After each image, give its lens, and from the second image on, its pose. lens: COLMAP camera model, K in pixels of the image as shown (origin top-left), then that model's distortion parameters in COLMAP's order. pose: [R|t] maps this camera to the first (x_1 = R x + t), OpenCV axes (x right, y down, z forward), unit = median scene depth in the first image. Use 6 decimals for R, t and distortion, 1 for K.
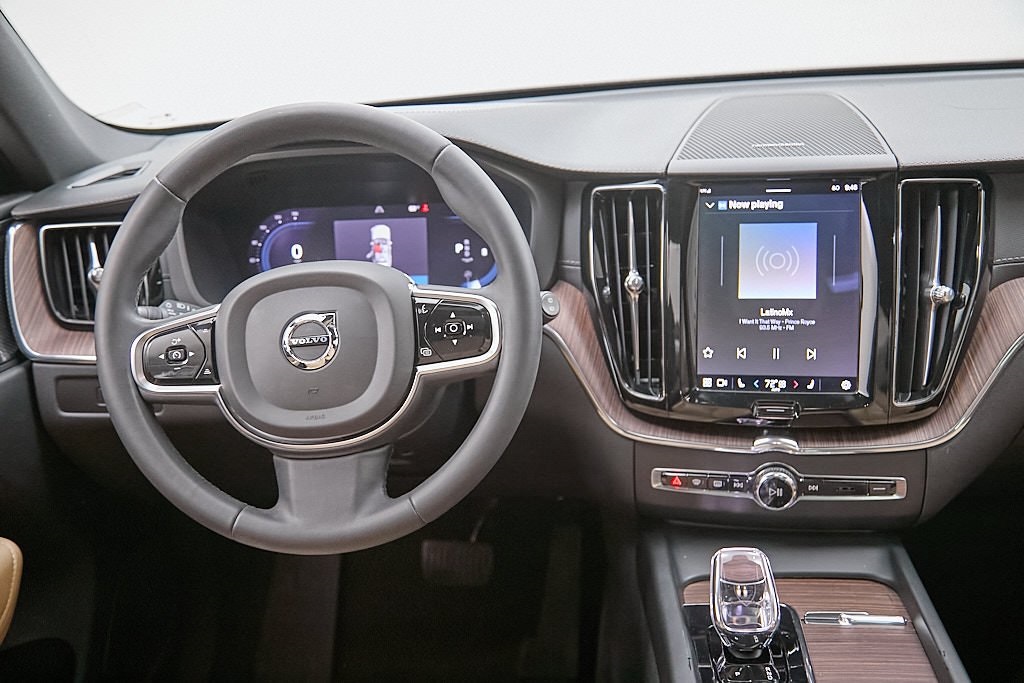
lens RADIAL K [[1108.6, 0, 512.0], [0, 1108.6, 341.5], [0, 0, 1]] dist [0.025807, 0.046133]
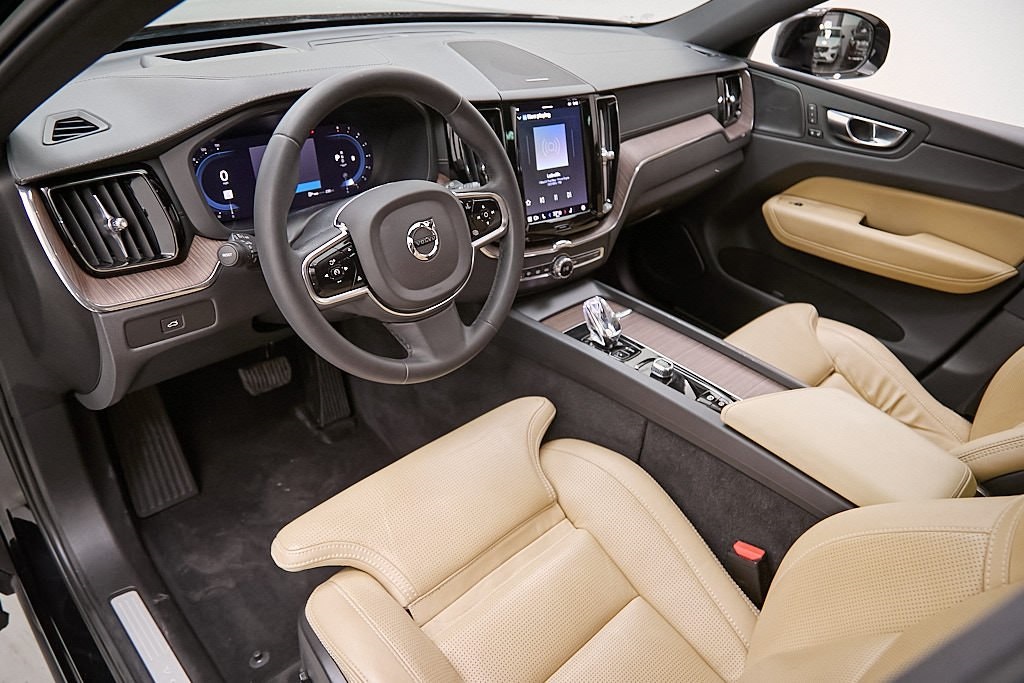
lens RADIAL K [[690.0, 0, 512.0], [0, 690.0, 341.5], [0, 0, 1]] dist [-0.002252, -0.003514]
pose [[0.641636, -0.309242, 0.701906, -0.711650], [0.115448, 0.943634, 0.310206, -0.130529], [-0.758271, -0.118006, 0.641171, 0.272601]]
